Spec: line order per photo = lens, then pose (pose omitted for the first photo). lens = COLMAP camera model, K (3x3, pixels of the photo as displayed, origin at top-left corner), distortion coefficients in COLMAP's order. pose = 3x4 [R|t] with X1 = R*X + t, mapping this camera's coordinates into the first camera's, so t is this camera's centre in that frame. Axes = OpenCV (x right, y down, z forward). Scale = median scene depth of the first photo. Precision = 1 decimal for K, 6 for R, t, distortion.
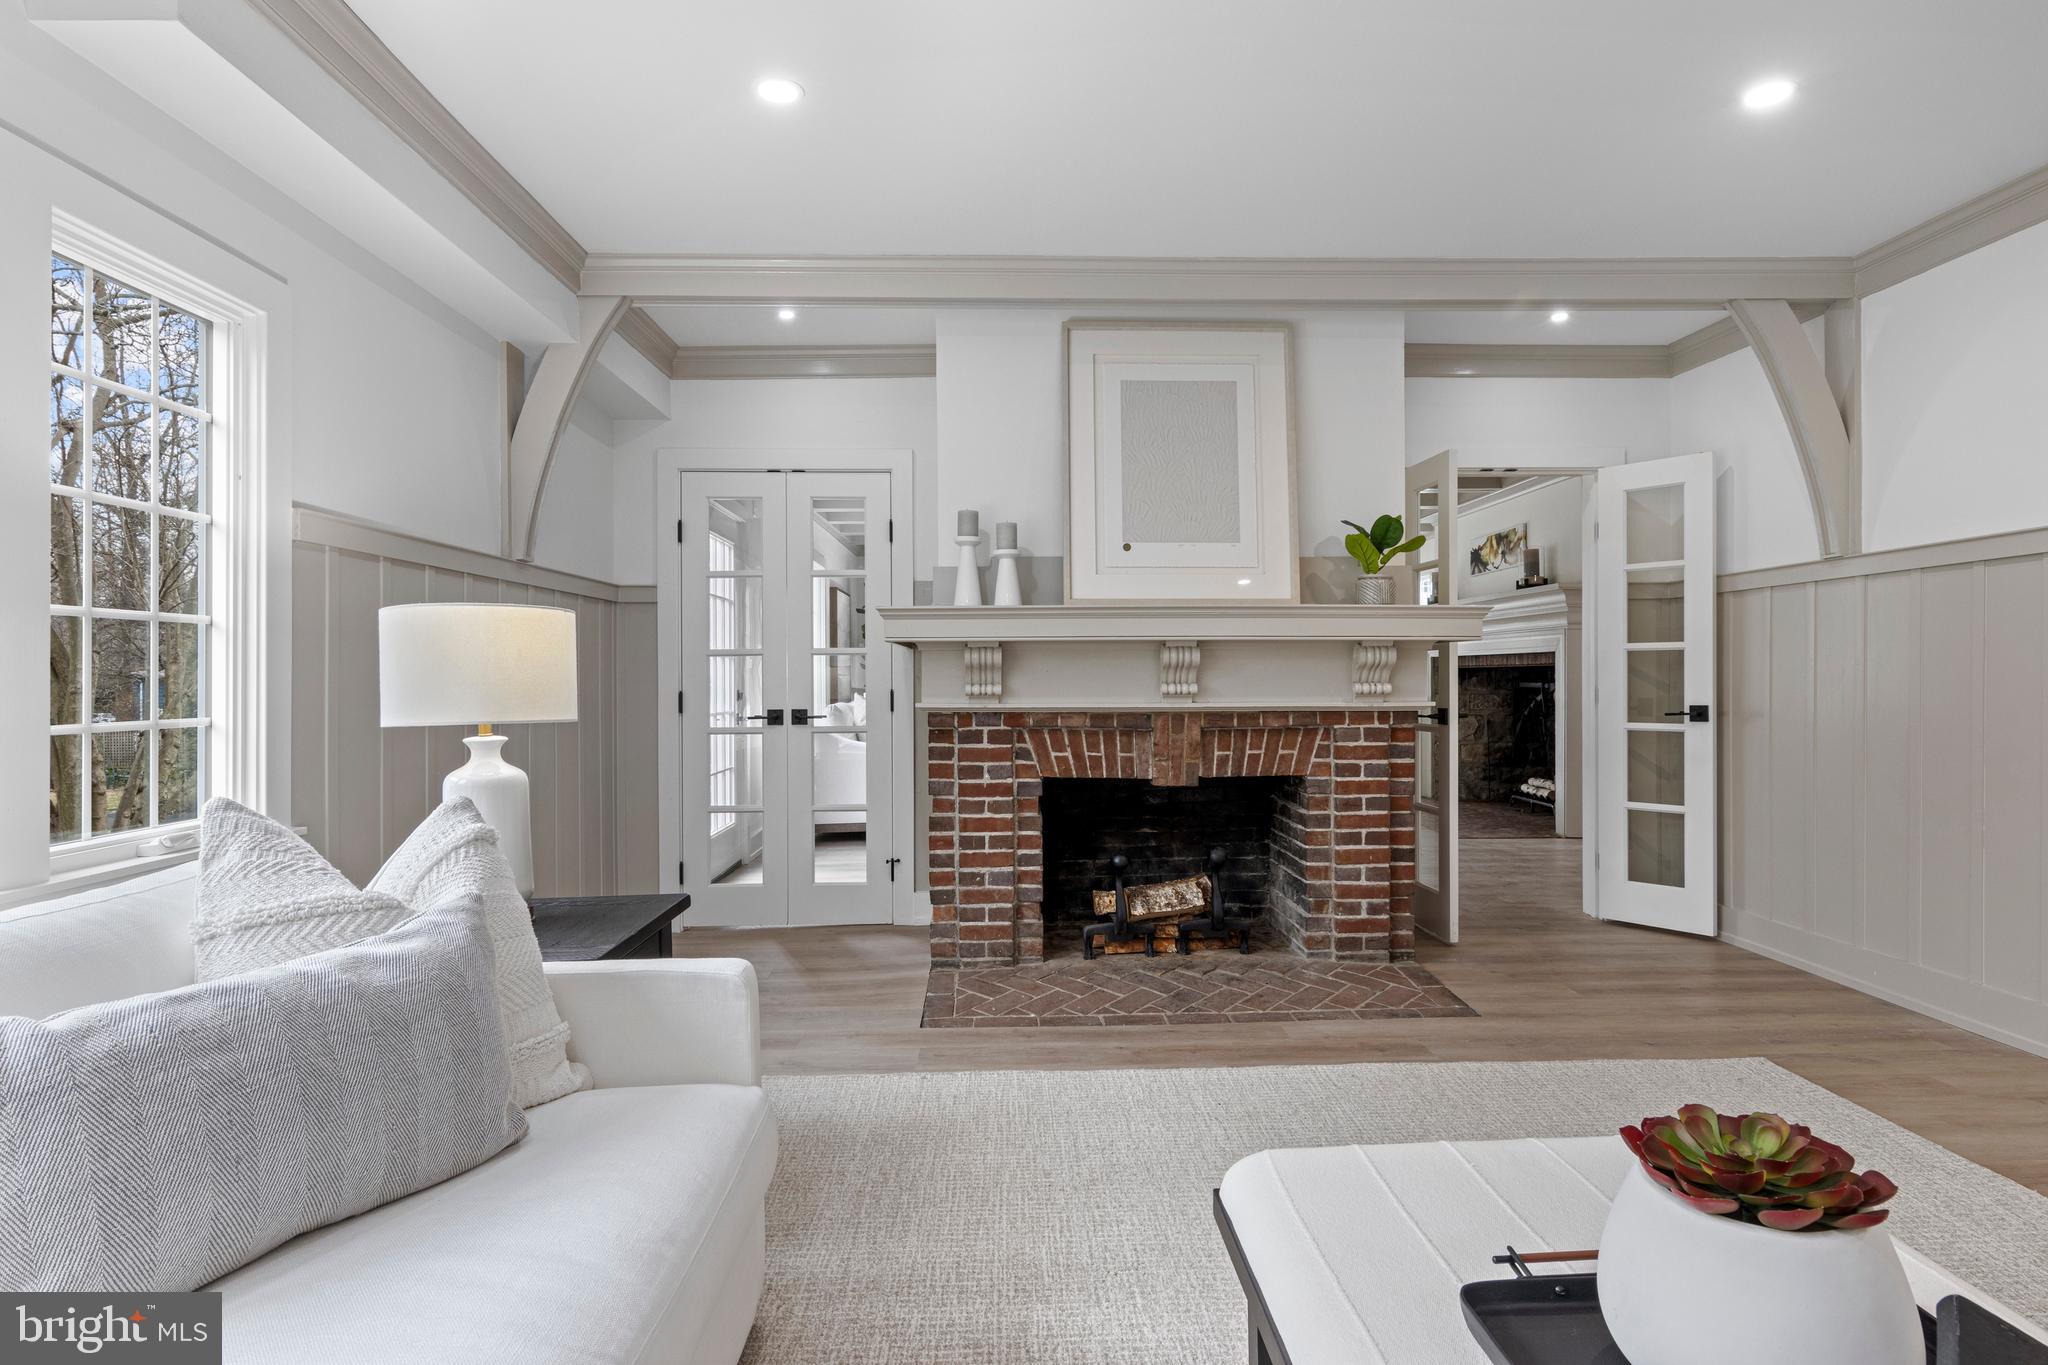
lens RADIAL K [[1044.8, 0, 1023.9], [0, 1044.8, 685.9], [0, 0, 1]] dist [0.002636, -0.000116]
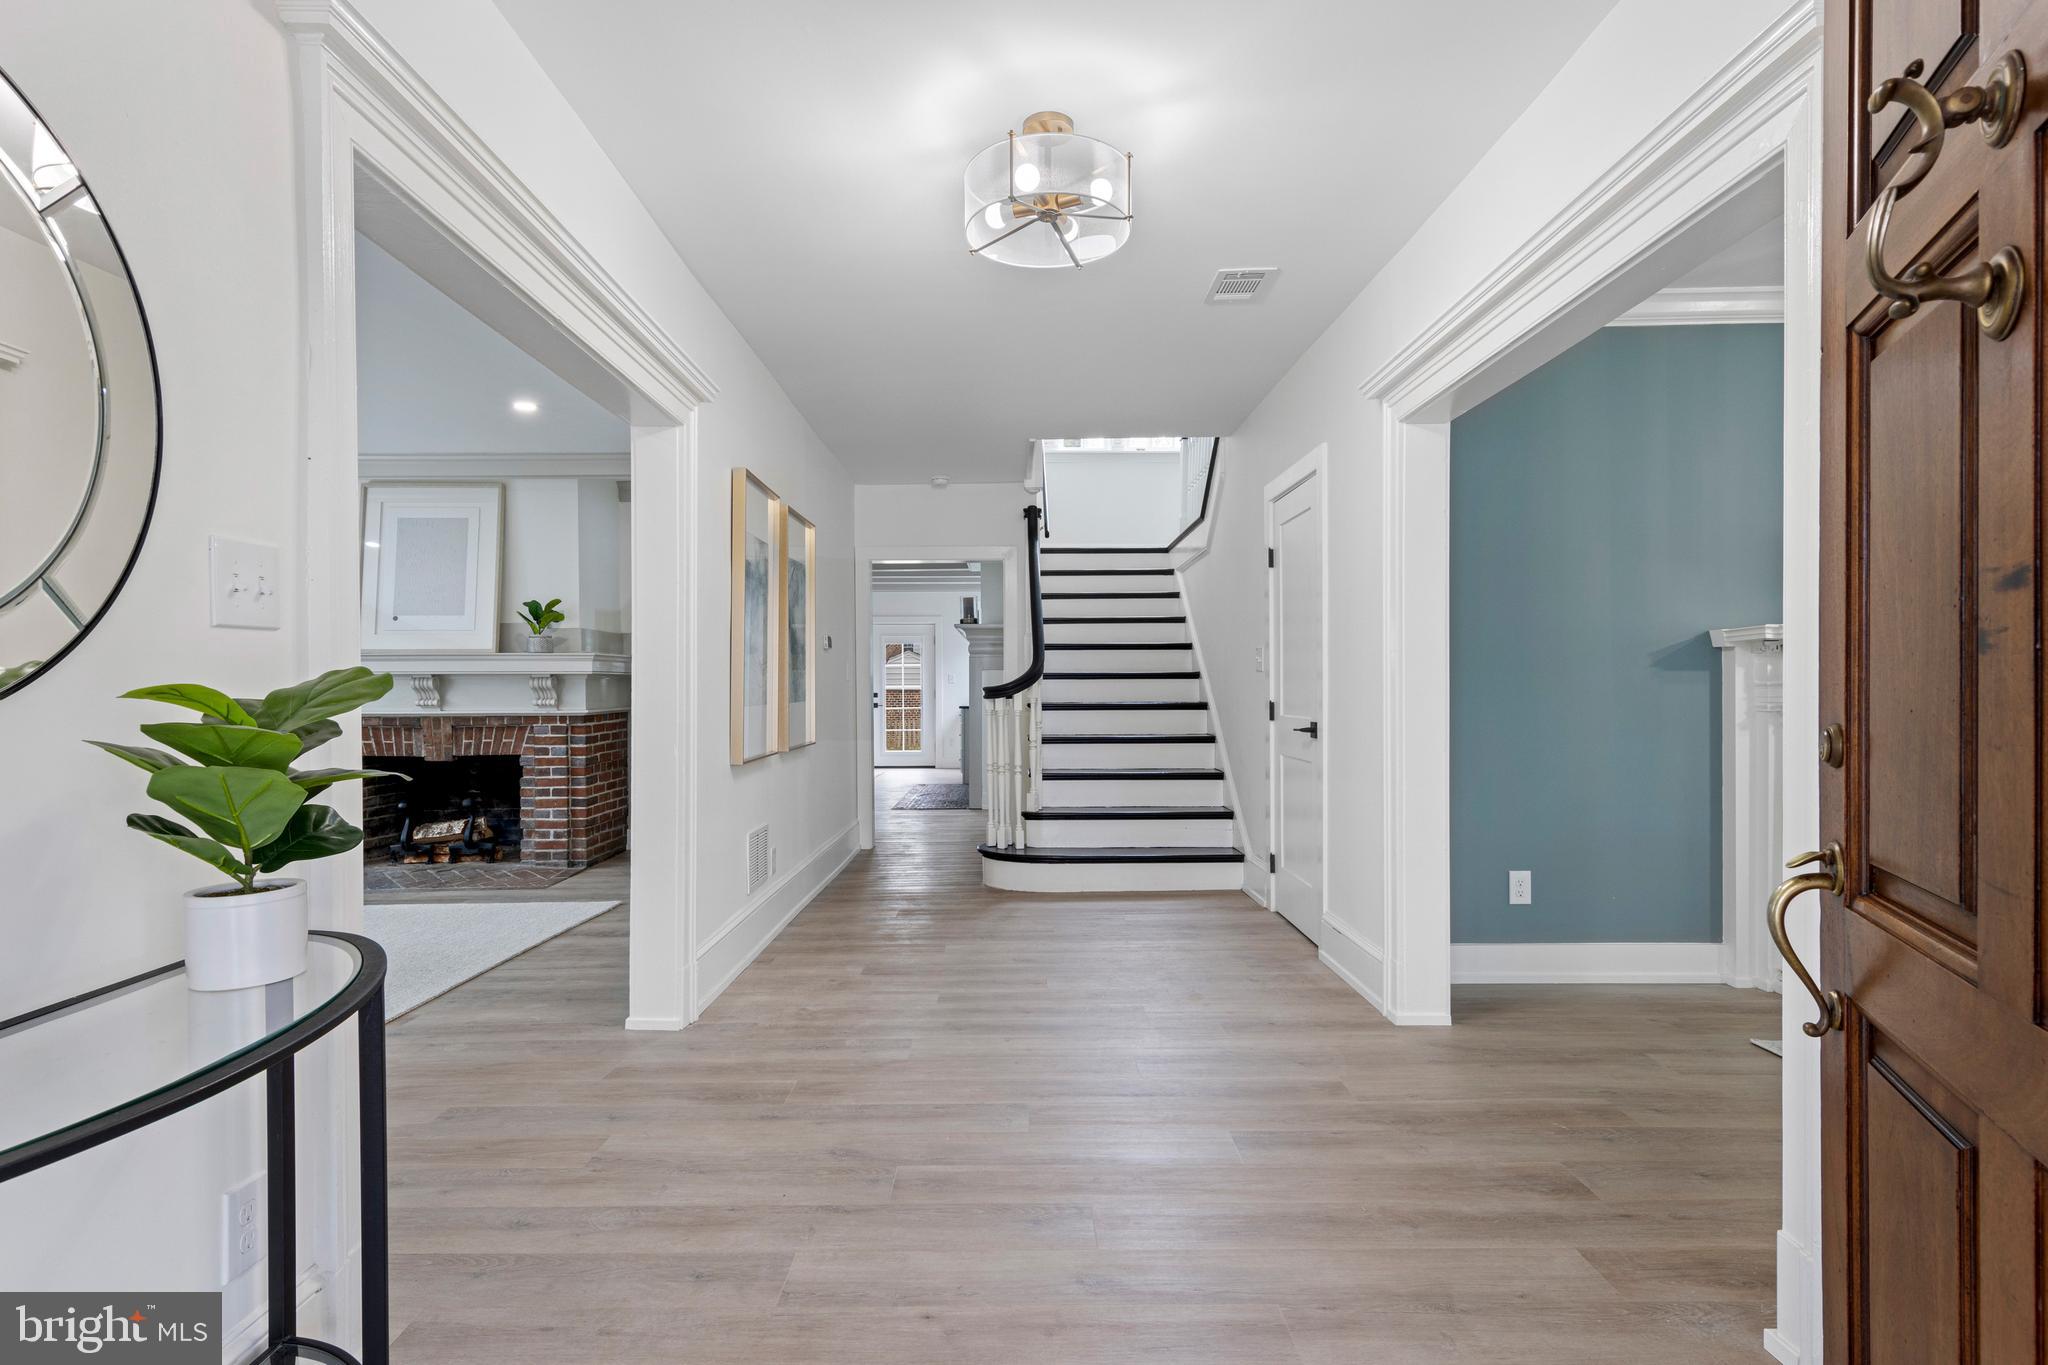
lens RADIAL K [[1044.8, 0, 1023.9], [0, 1044.8, 685.9], [0, 0, 1]] dist [0.002636, -0.000116]
pose [[0.999962, -0.001604, -0.008580, 1.090192], [0.001588, 0.999997, -0.001914, -0.018979], [0.008583, 0.001900, 0.999961, -0.654147]]
